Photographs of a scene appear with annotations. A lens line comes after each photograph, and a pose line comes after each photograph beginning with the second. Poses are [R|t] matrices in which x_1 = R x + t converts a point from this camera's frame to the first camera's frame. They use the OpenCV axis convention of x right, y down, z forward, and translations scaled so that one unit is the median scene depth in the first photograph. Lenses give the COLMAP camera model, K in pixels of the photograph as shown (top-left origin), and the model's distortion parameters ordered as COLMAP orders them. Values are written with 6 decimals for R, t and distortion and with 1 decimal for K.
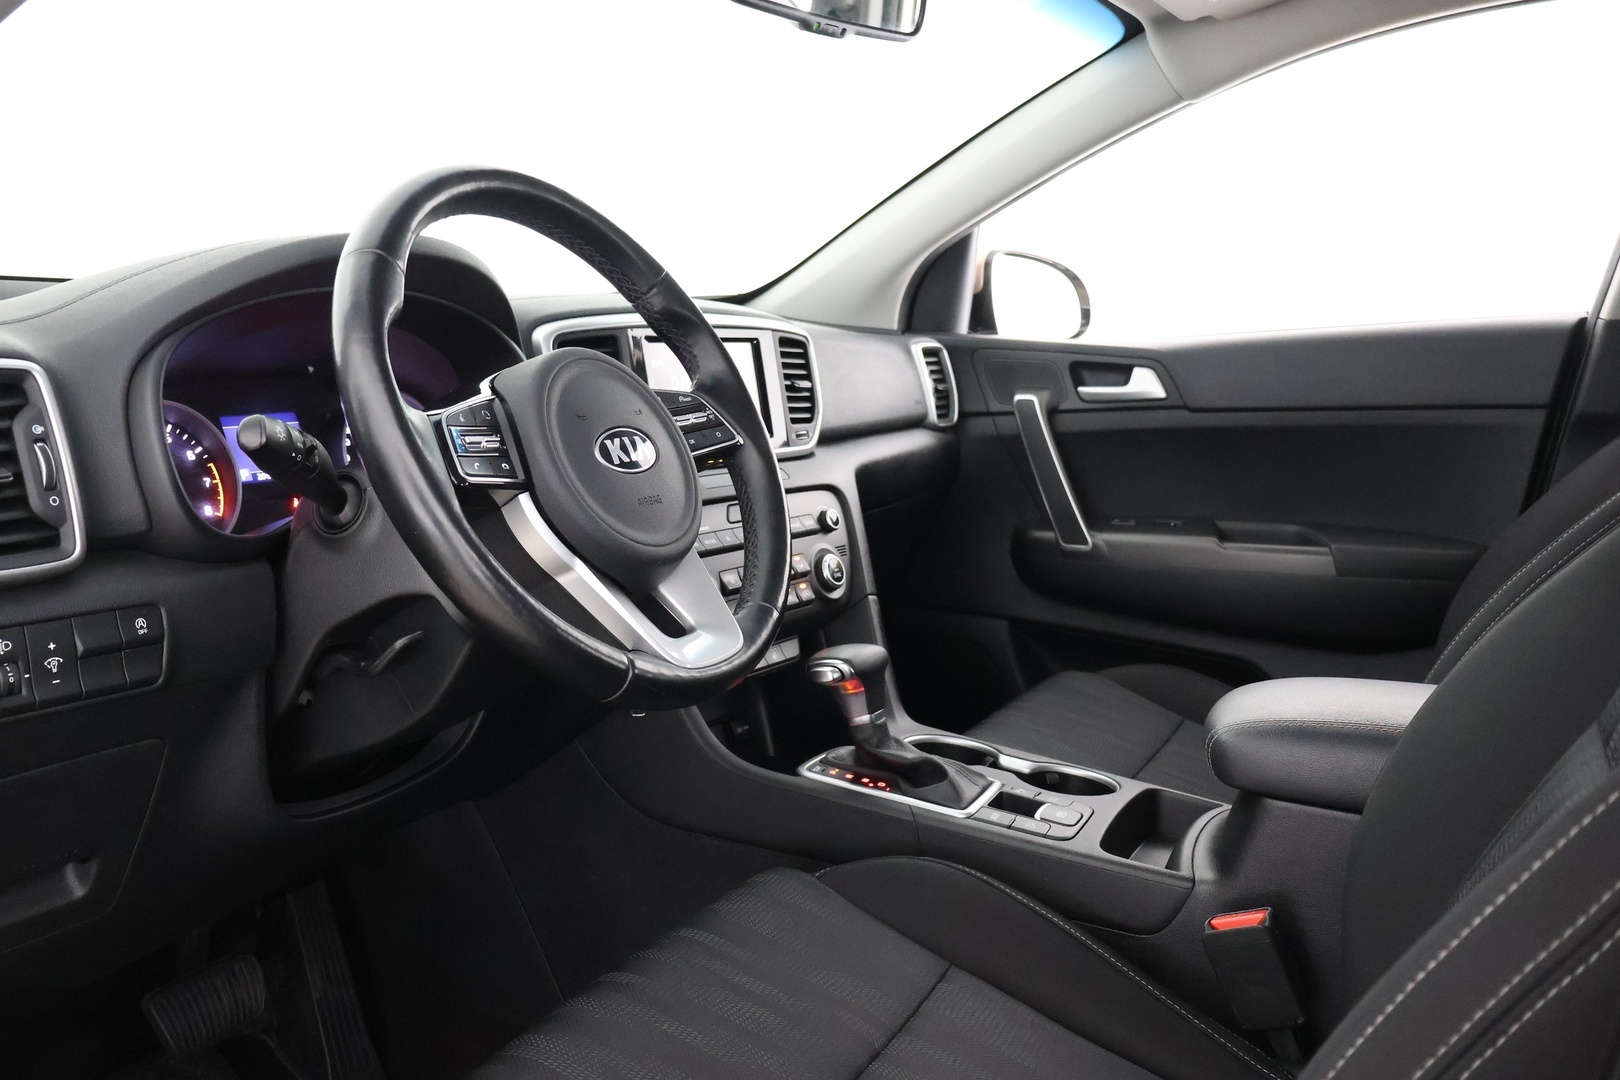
lens RADIAL K [[1351.1, 0, 810.0], [0, 1351.1, 540.0], [0, 0, 1]] dist [-0.008578, 0.012075]
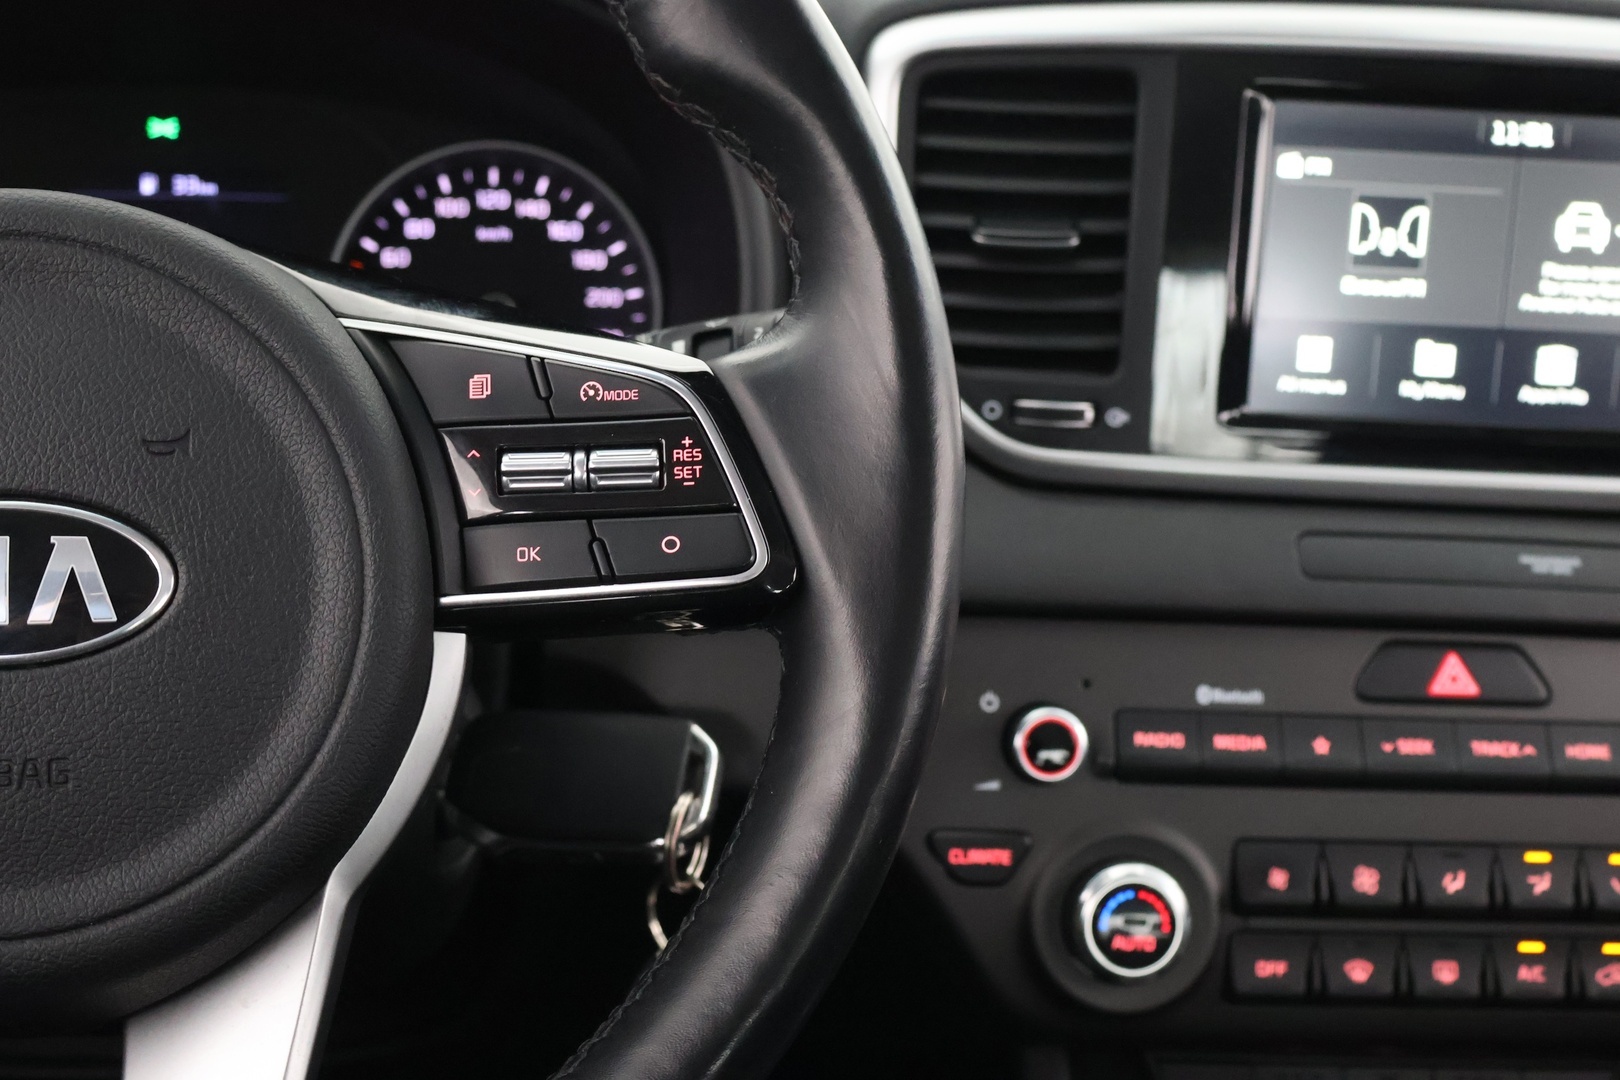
lens RADIAL K [[2048.6, 0, 810.0], [0, 2048.6, 540.0], [0, 0, 1]] dist [0.001886, -0.001373]
pose [[0.622429, 0.303475, -0.721447, 0.217341], [-0.171657, 0.952257, 0.252468, -0.162356], [0.763621, -0.033302, 0.644806, 0.636242]]
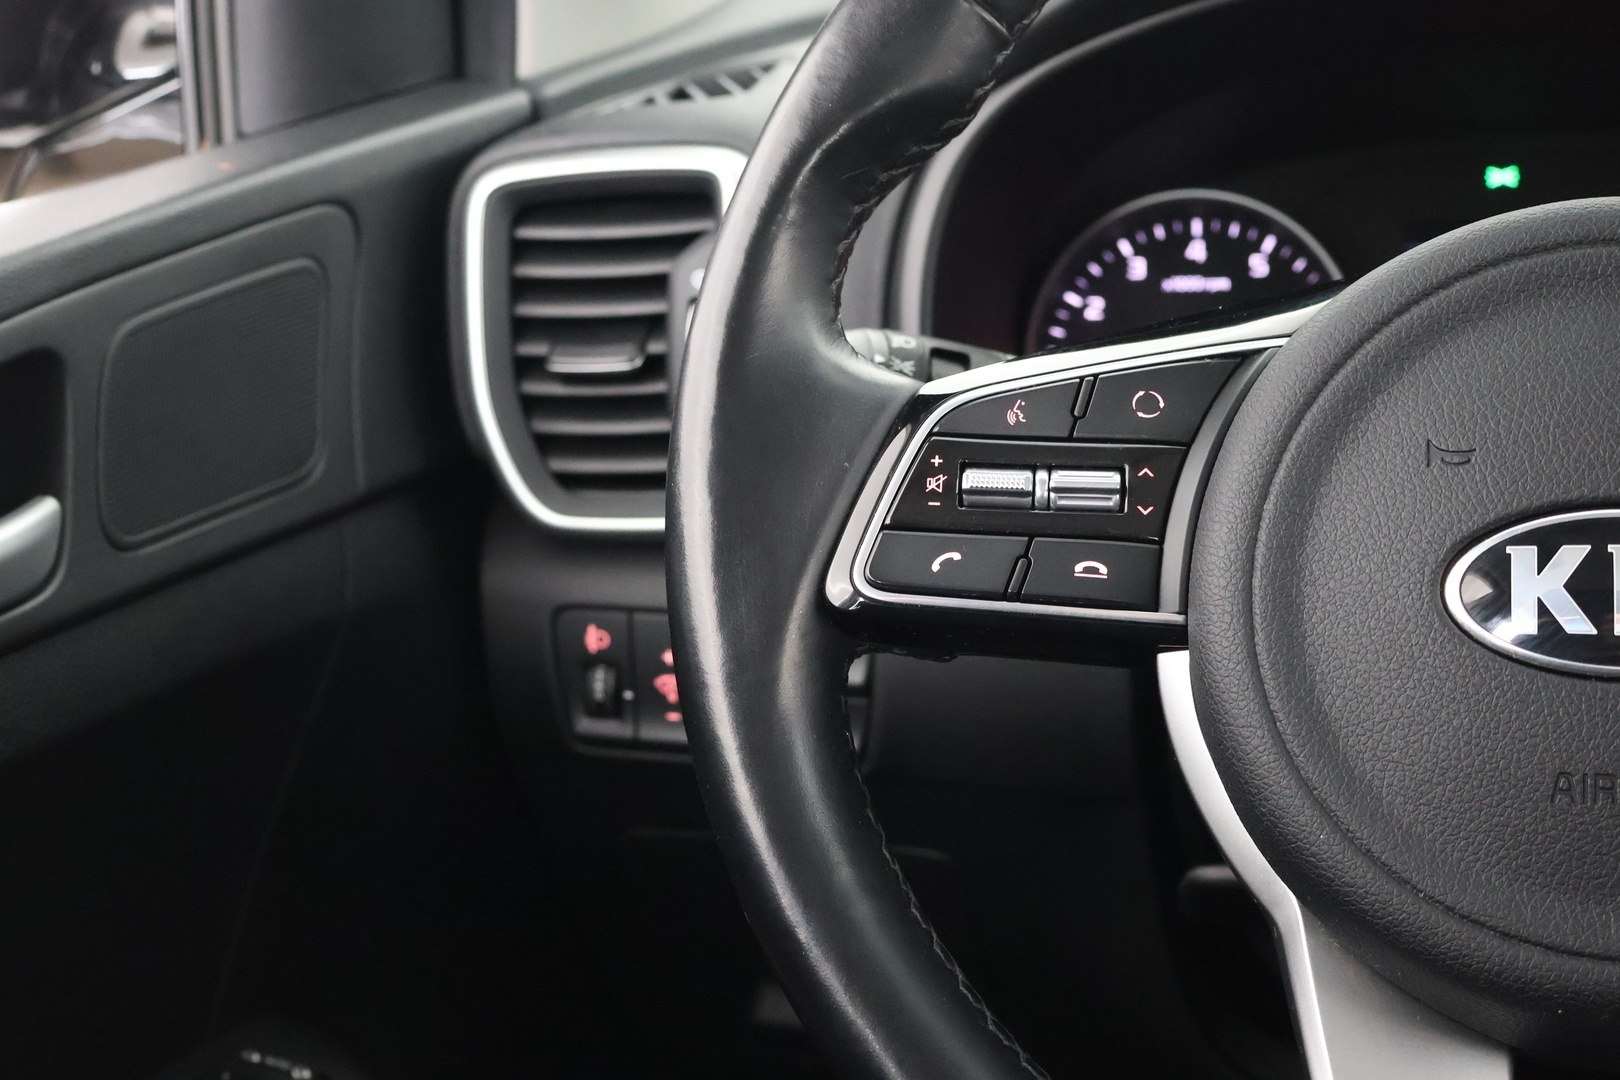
lens RADIAL K [[2048.6, 0, 810.0], [0, 2048.6, 540.0], [0, 0, 1]] dist [0.001886, -0.001373]
pose [[0.225017, 0.271848, -0.935663, 0.169585], [-0.075825, 0.962264, 0.261342, -0.132224], [0.971400, 0.012140, 0.237139, 0.548551]]
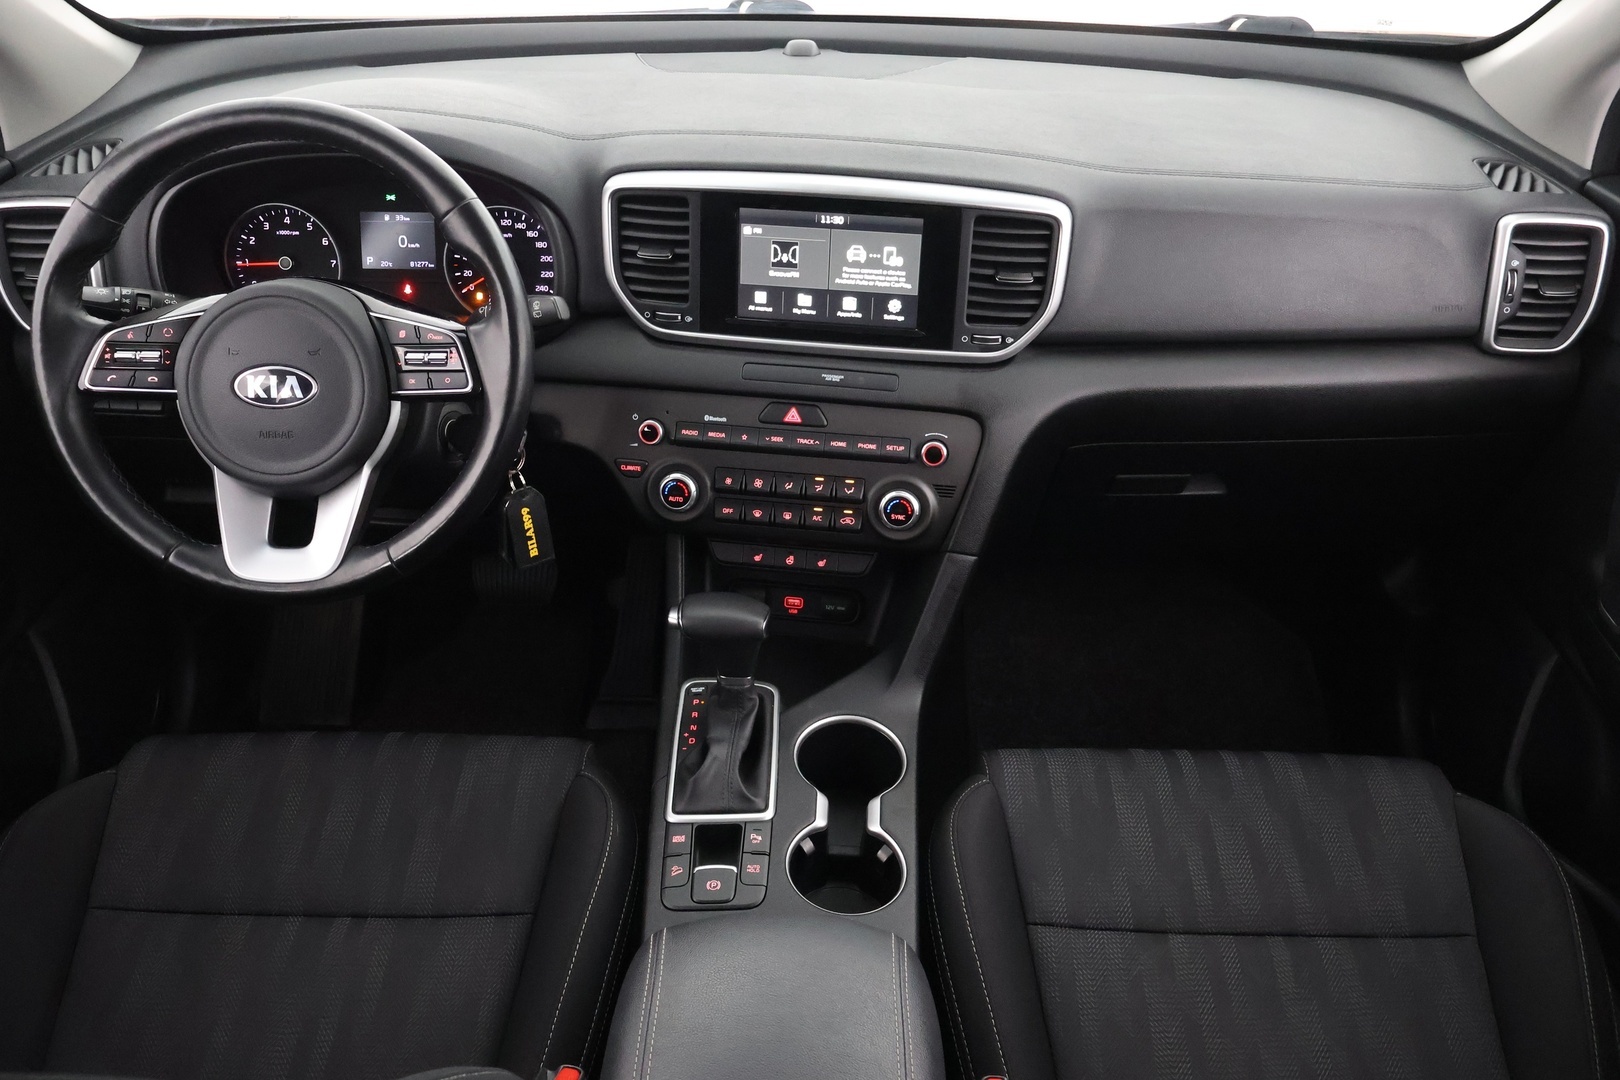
lens RADIAL K [[1351.1, 0, 810.0], [0, 1351.1, 540.0], [0, 0, 1]] dist [-0.008578, 0.012075]
pose [[0.454788, 0.488520, -0.744658, 0.754874], [-0.138985, 0.864818, 0.482466, -0.433301], [0.879688, -0.115924, 0.461206, 0.639505]]
